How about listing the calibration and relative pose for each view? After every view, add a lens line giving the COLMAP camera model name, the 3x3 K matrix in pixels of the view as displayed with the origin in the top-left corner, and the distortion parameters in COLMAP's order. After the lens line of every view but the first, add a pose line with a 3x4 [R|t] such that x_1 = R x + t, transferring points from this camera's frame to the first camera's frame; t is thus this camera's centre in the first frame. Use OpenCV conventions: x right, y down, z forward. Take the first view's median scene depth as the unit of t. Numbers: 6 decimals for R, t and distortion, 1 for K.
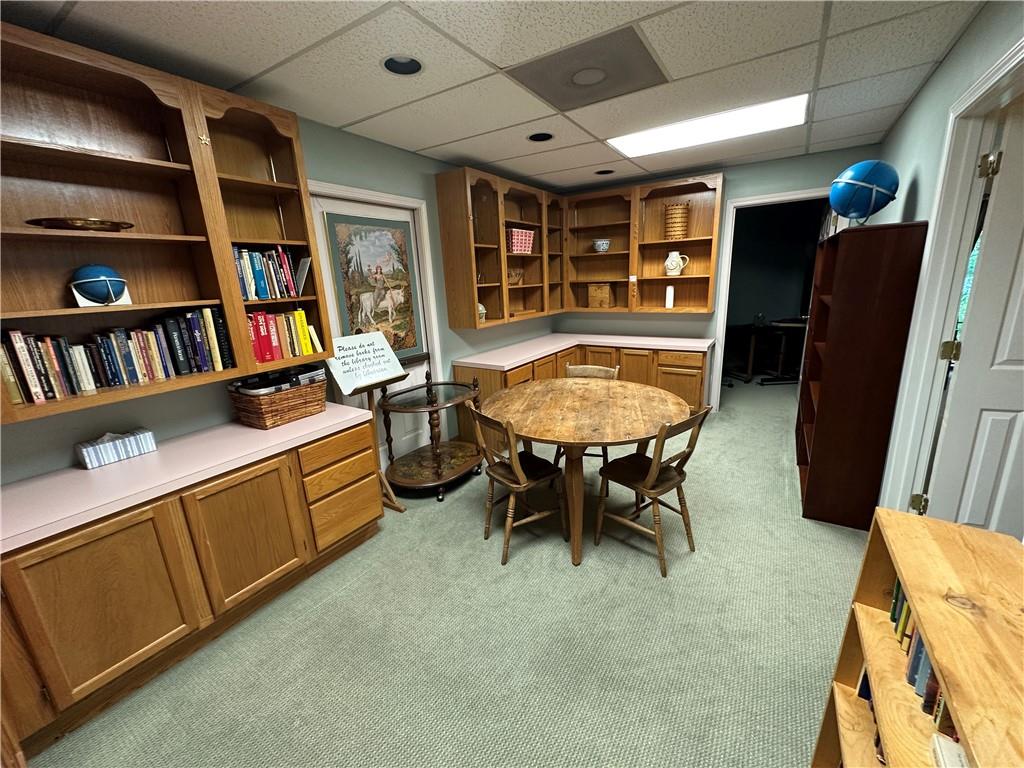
lens RADIAL K [[406.4, 0, 513.8], [0, 406.4, 381.6], [0, 0, 1]] dist [-0.002008, 0.000306]
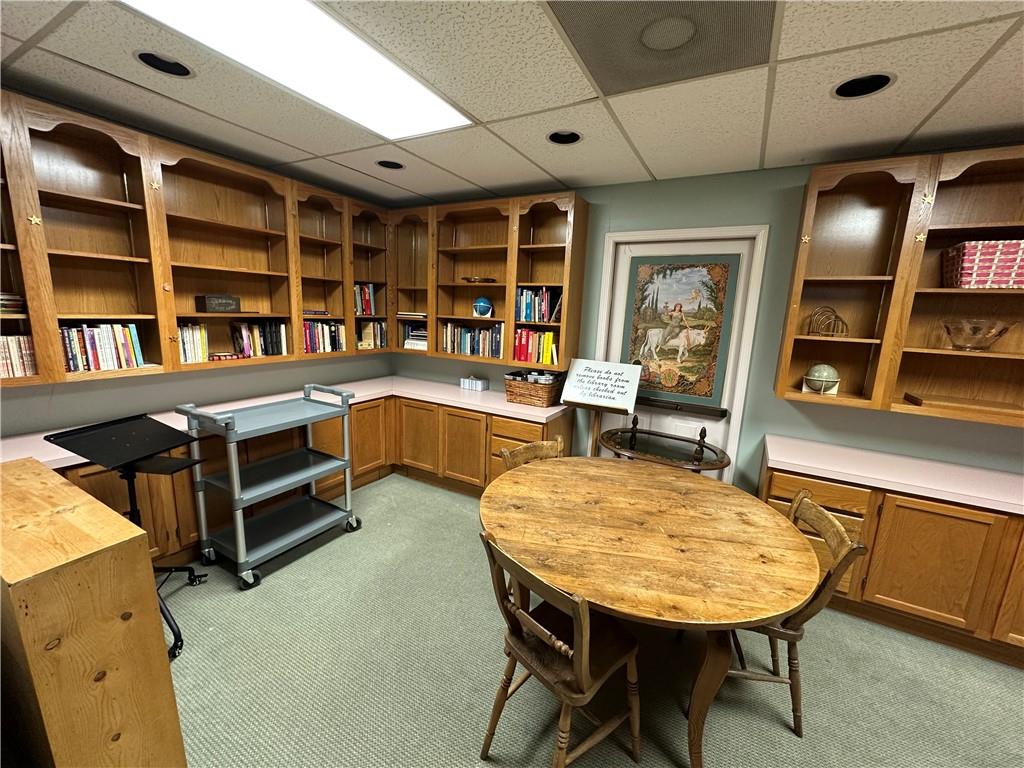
lens RADIAL K [[406.4, 0, 513.0], [0, 406.4, 382.7], [0, 0, 1]] dist [-0.002008, 0.000306]
pose [[0.064879, 0.221529, -0.972993, 0.697120], [-0.290228, 0.937086, 0.194002, -0.200700], [0.954756, 0.269803, 0.125091, 0.612555]]
